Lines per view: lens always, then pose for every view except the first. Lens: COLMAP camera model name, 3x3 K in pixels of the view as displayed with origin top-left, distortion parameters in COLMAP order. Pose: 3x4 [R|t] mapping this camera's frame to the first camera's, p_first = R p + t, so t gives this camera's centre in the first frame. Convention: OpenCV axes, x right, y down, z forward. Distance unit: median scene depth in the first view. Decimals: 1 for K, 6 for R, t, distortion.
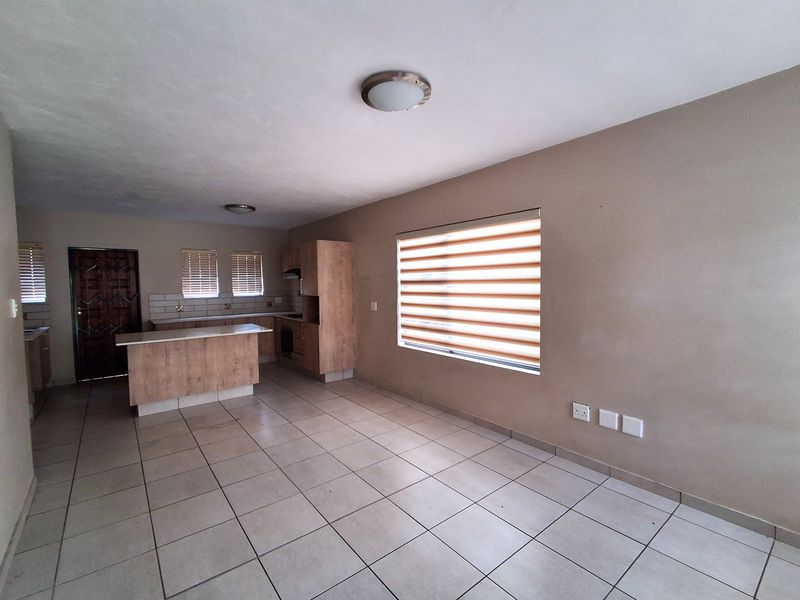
lens RADIAL K [[364.2, 0, 401.9], [0, 364.2, 300.3], [0, 0, 1]] dist [0.003078, 0.001161]
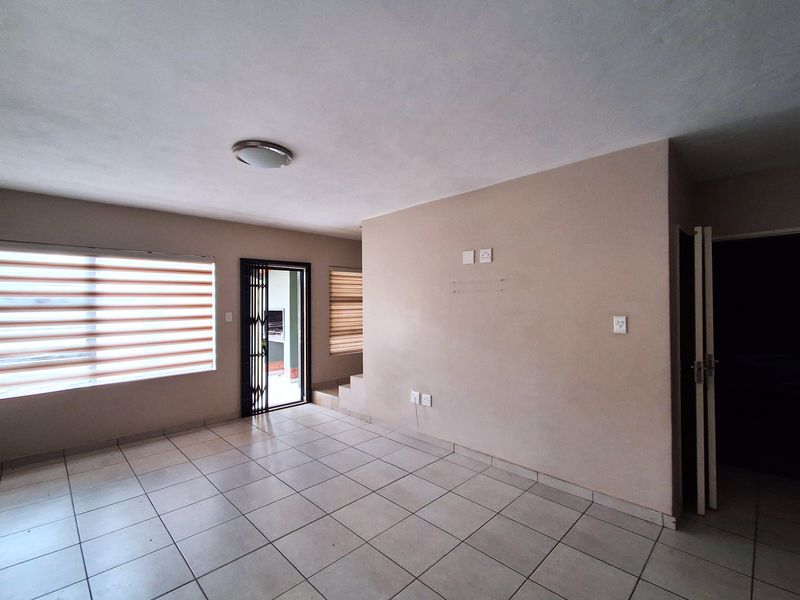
lens RADIAL K [[364.2, 0, 402.8], [0, 364.2, 300.7], [0, 0, 1]] dist [0.003078, 0.001161]
pose [[-0.992414, 0.019250, -0.121421, -0.147710], [0.013185, 0.998634, 0.050557, -0.058951], [0.122228, 0.048572, -0.991313, 1.027388]]
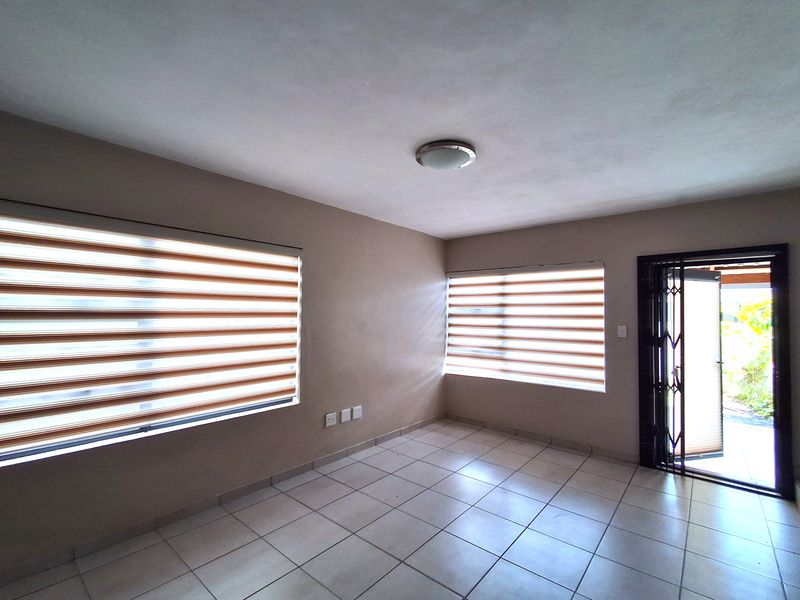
lens RADIAL K [[364.2, 0, 396.3], [0, 364.2, 297.5], [0, 0, 1]] dist [0.003078, 0.001161]
pose [[-0.195849, 0.056183, 0.979023, -0.499644], [0.042242, 0.997914, -0.048817, -0.026099], [-0.979724, 0.031796, -0.197814, 0.626376]]
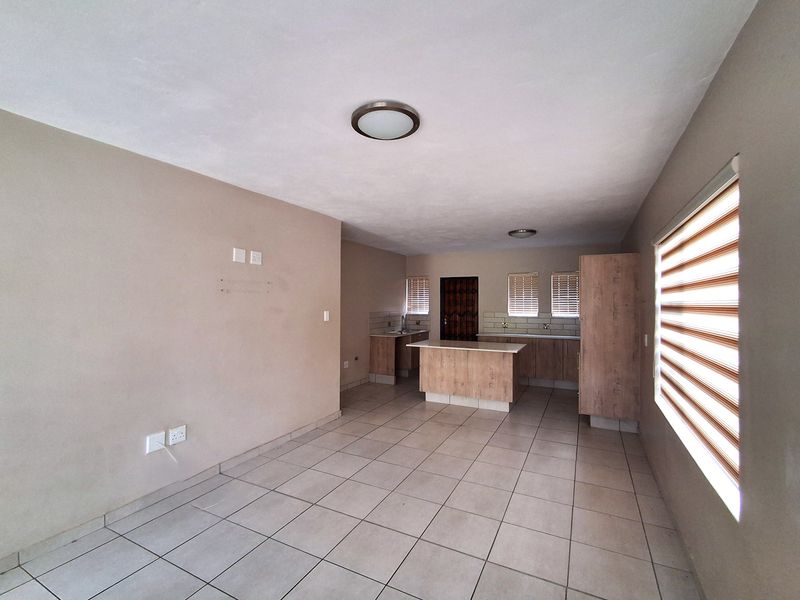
lens RADIAL K [[364.2, 0, 396.8], [0, 364.2, 301.9], [0, 0, 1]] dist [0.003078, 0.001161]
pose [[0.408932, 0.012632, -0.912477, 0.413703], [-0.054487, 0.998458, -0.010596, -0.026074], [0.910937, 0.054051, 0.408990, 0.286235]]
